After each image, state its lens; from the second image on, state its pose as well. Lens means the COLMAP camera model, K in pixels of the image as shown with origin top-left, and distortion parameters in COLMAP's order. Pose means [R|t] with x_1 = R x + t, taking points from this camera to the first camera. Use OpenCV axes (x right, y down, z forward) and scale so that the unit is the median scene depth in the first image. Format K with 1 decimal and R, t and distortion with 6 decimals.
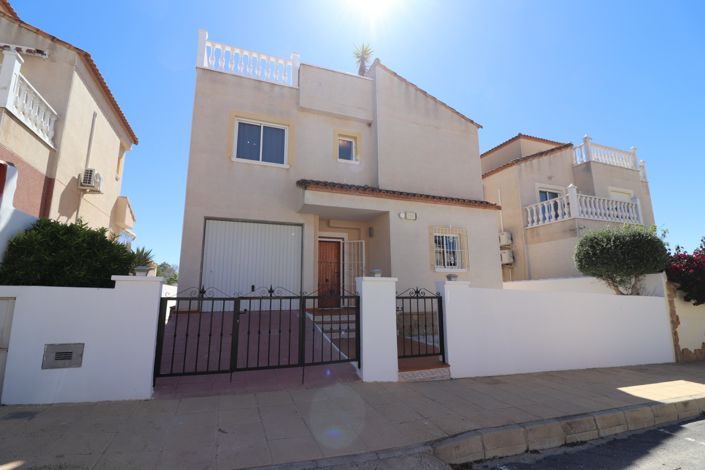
lens RADIAL K [[328.9, 0, 352.5], [0, 328.9, 235.0], [0, 0, 1]] dist [-0.002622, -0.000448]
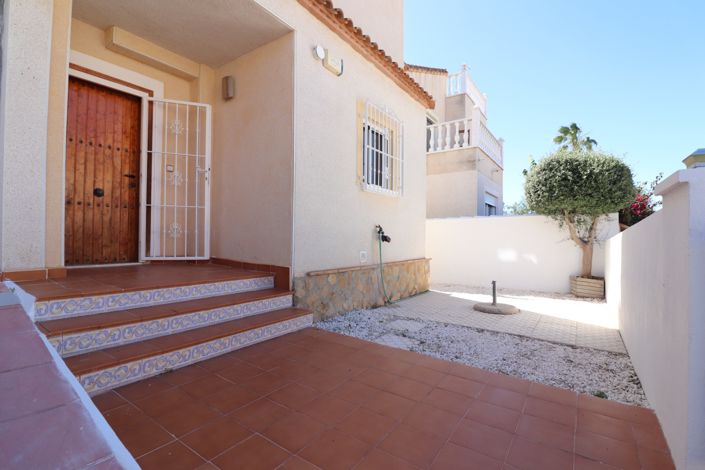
lens RADIAL K [[328.9, 0, 352.5], [0, 328.9, 235.0], [0, 0, 1]] dist [-0.002622, -0.000448]
pose [[0.823073, 0.017674, 0.567660, -0.050186], [-0.111968, 0.984949, 0.131680, 0.102983], [-0.556789, -0.171942, 0.812664, 0.514854]]
